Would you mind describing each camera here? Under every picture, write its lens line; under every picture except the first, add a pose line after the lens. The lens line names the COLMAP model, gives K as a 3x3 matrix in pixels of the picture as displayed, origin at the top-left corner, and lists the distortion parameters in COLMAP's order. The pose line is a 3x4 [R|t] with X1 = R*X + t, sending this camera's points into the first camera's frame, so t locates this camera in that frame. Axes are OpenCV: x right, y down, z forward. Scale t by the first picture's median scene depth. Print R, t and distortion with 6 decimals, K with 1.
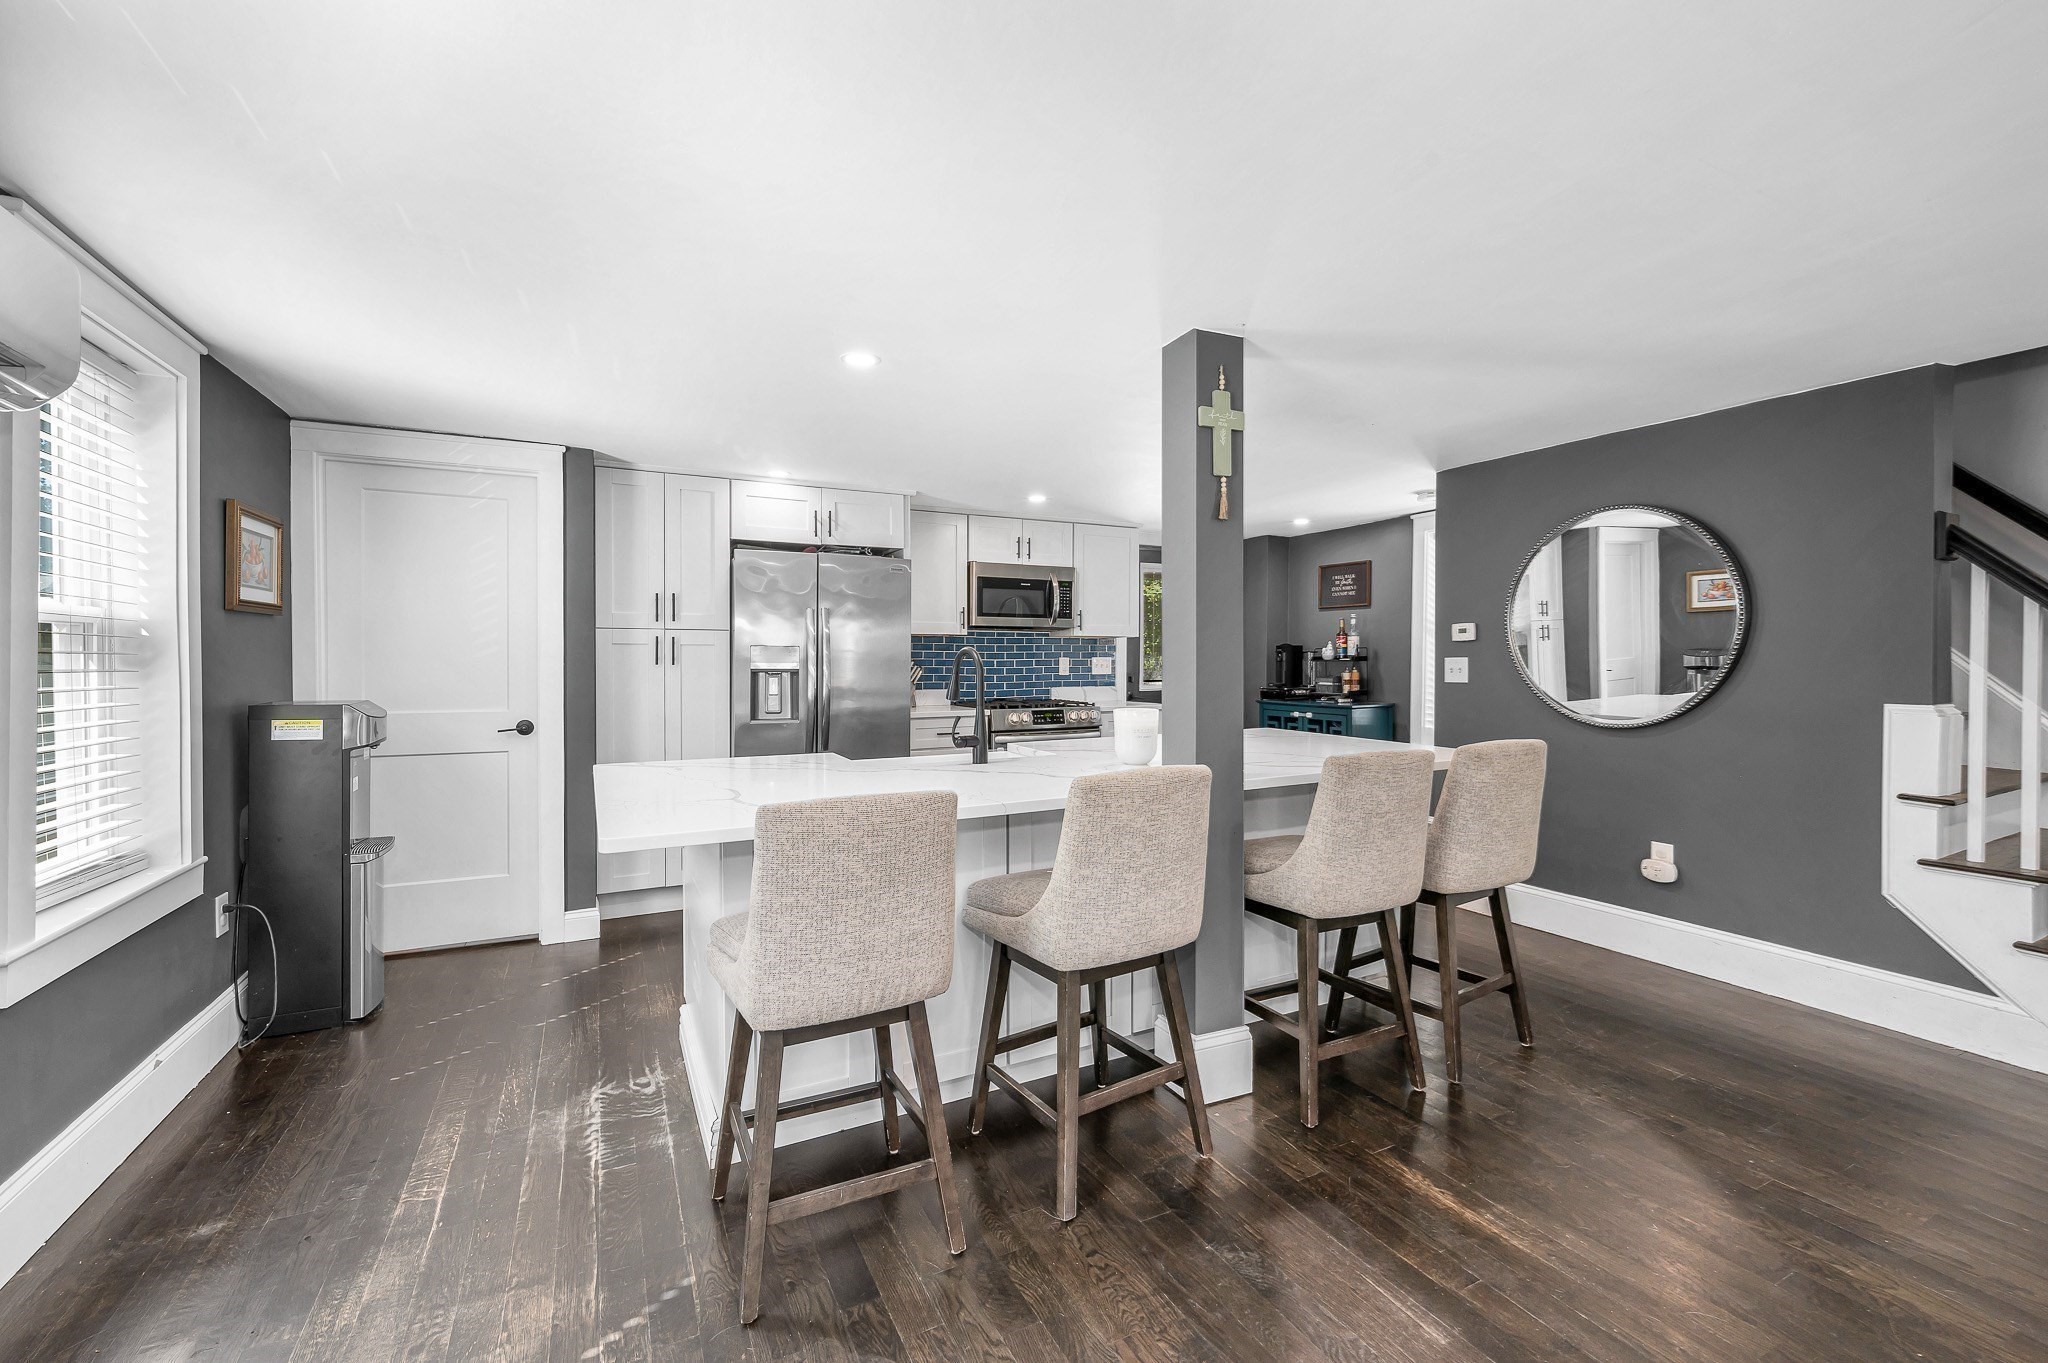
lens RADIAL K [[844.1, 0, 1013.4], [0, 844.1, 673.8], [0, 0, 1]] dist [-0.000070, 0.000093]
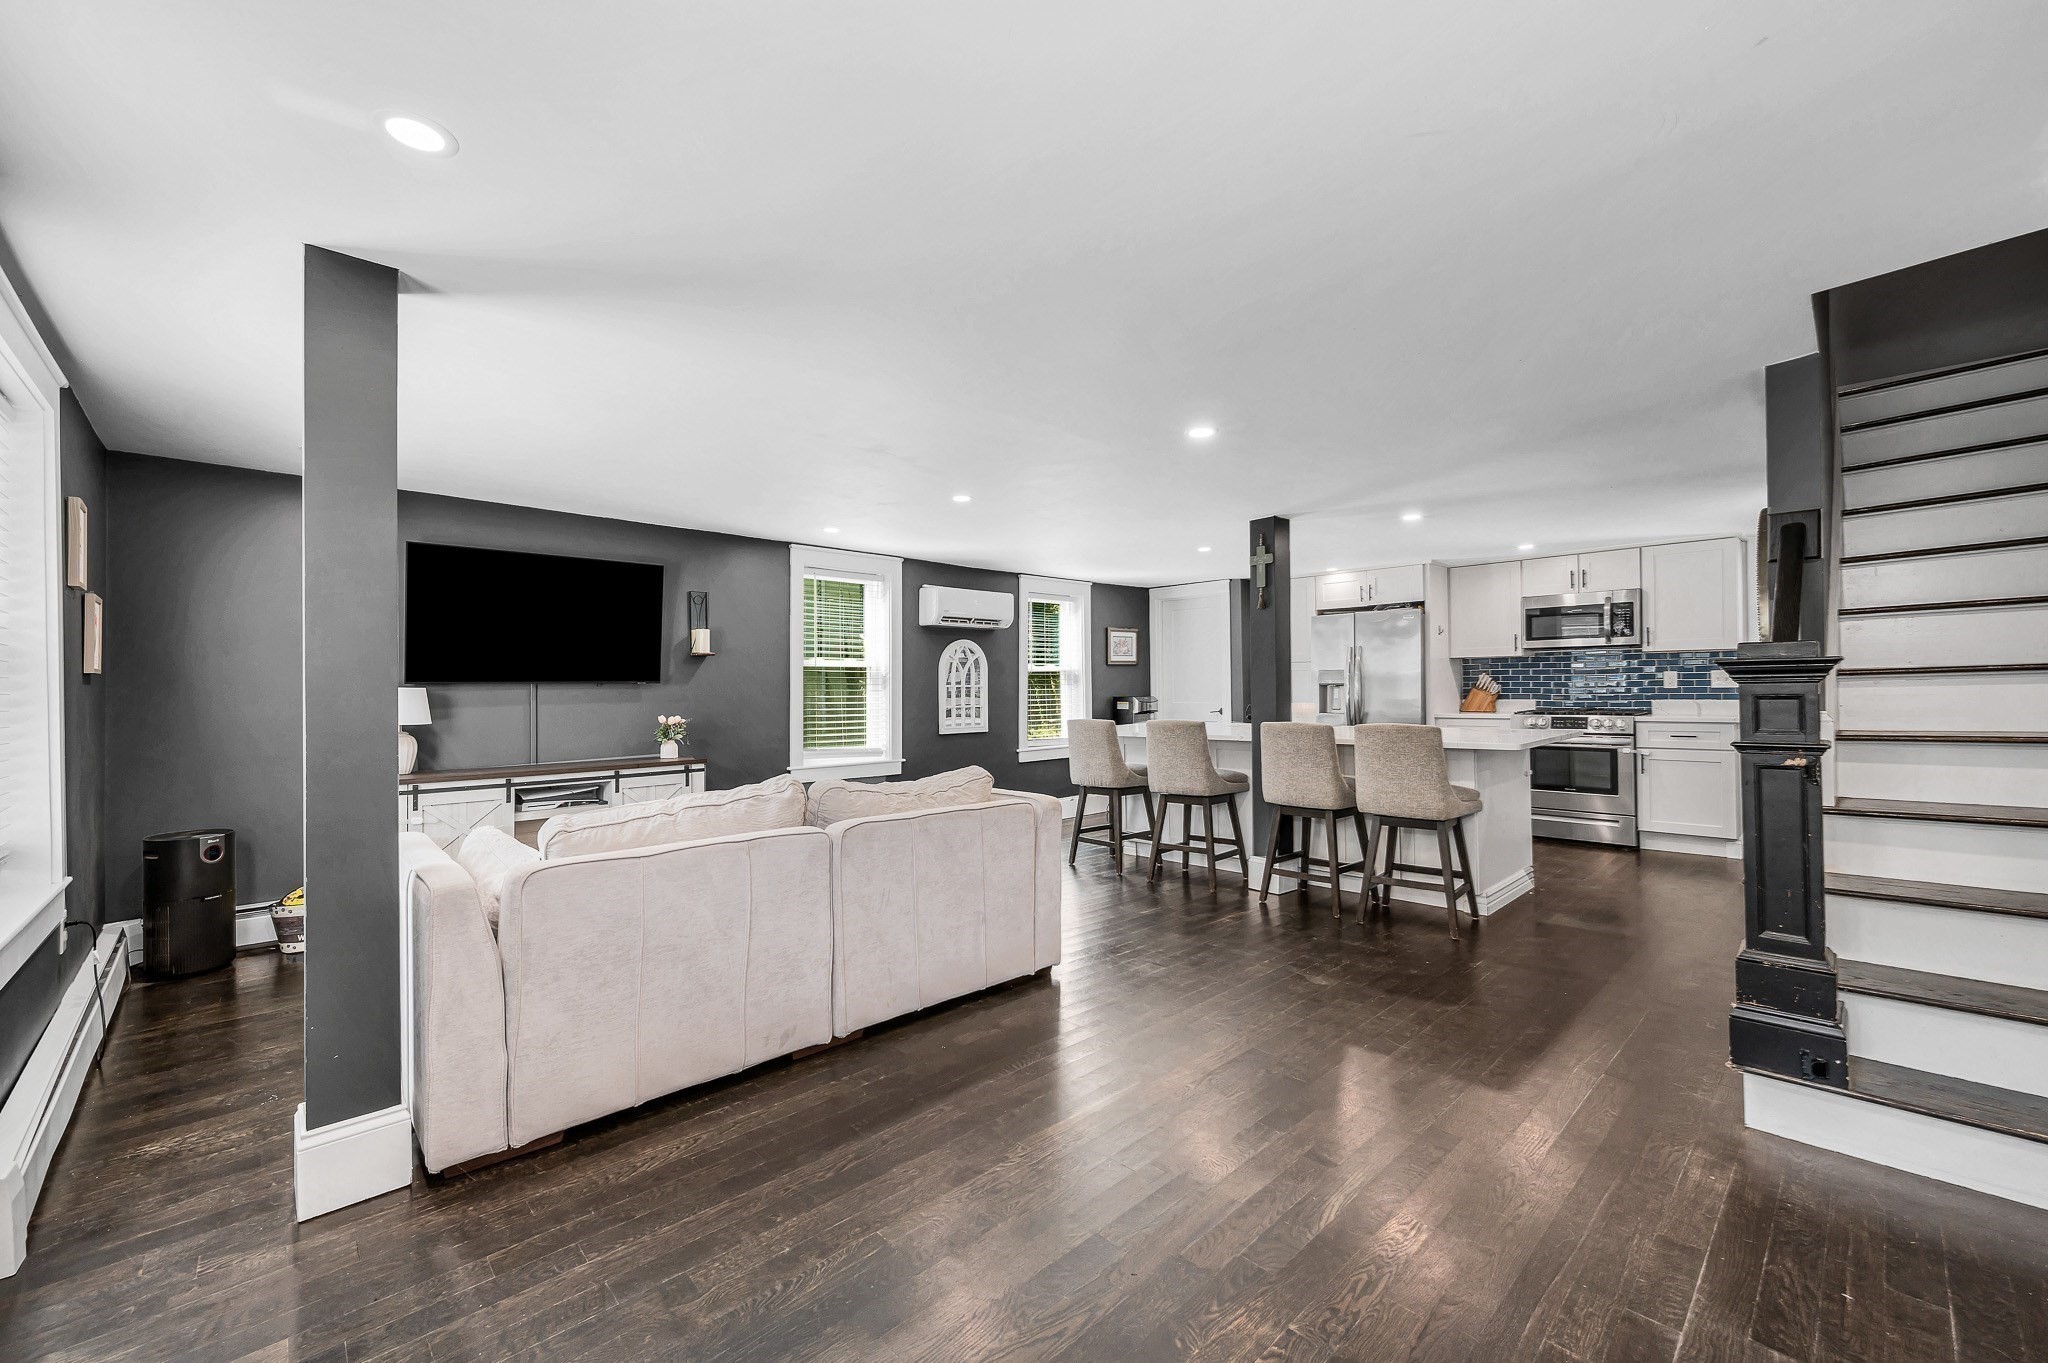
lens RADIAL K [[802.5, 0, 1032.6], [0, 802.5, 684.1], [0, 0, 1]] dist [-0.000106, 0.000026]
pose [[0.299834, -0.007295, -0.953963, 0.907446], [-0.004635, 0.999948, -0.009104, 0.010808], [0.953980, 0.007152, 0.299785, -0.056856]]
